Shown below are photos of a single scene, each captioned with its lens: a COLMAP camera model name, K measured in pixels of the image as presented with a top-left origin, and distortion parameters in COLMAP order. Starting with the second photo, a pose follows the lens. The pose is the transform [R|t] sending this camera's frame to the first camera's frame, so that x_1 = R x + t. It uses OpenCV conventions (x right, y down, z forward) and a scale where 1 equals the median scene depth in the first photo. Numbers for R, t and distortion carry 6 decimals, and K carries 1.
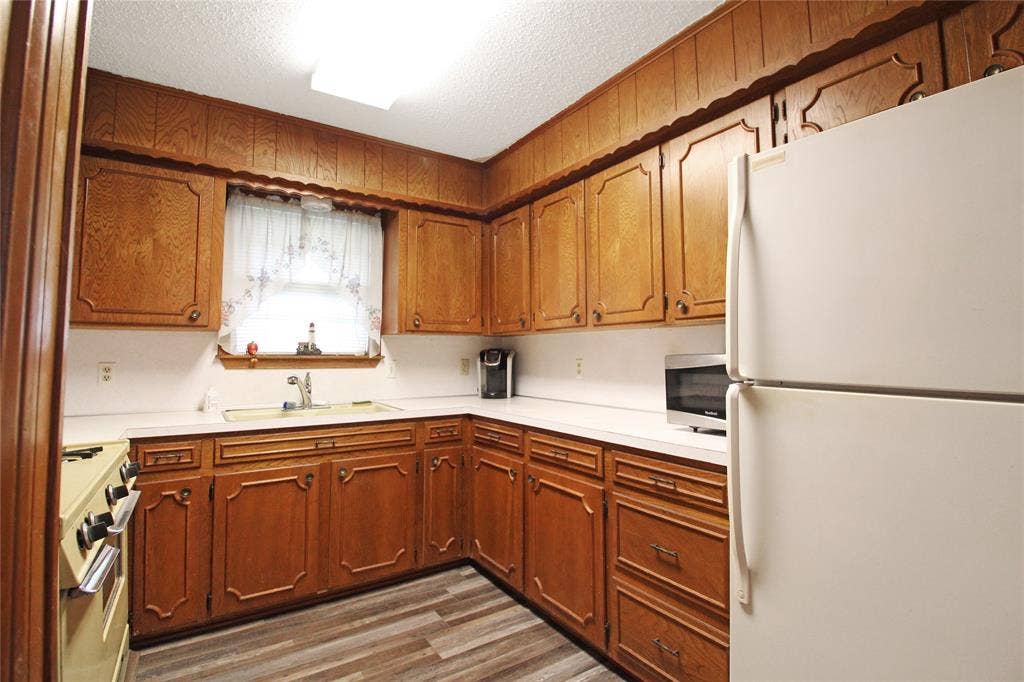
lens RADIAL K [[493.4, 0, 512.0], [0, 493.4, 341.0], [0, 0, 1]] dist [0.001449, -0.000086]
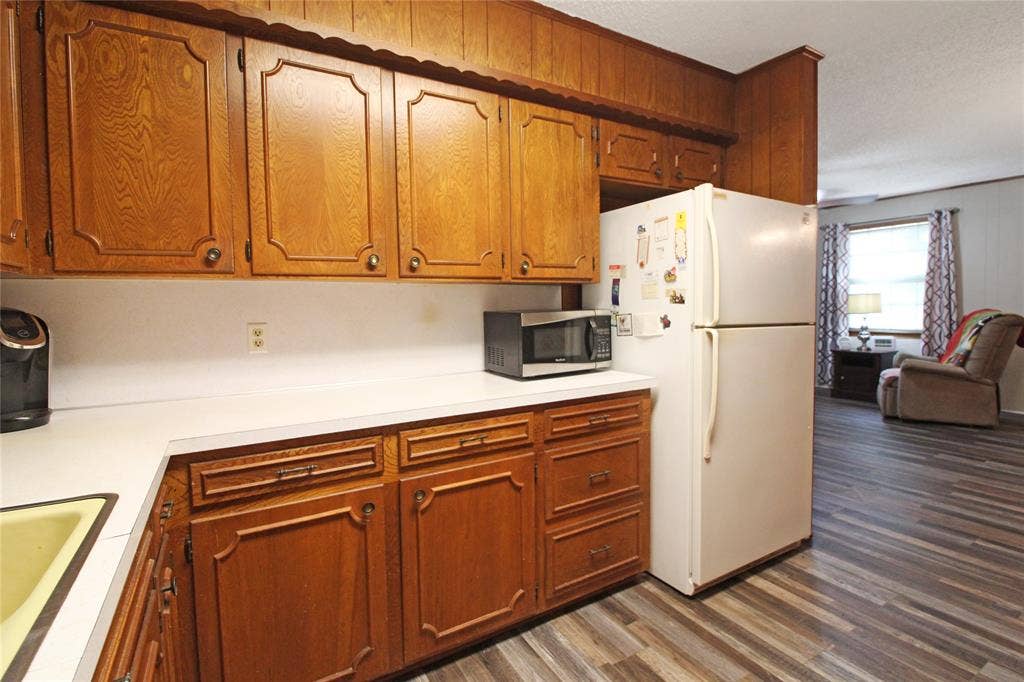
lens RADIAL K [[478.3, 0, 508.9], [0, 478.3, 330.6], [0, 0, 1]] dist [-0.025860, 0.000143]
pose [[0.043895, -0.051835, 0.997691, -0.643147], [-0.013407, 0.998533, 0.052468, 0.012198], [-0.998946, -0.015679, 0.043136, 0.895339]]
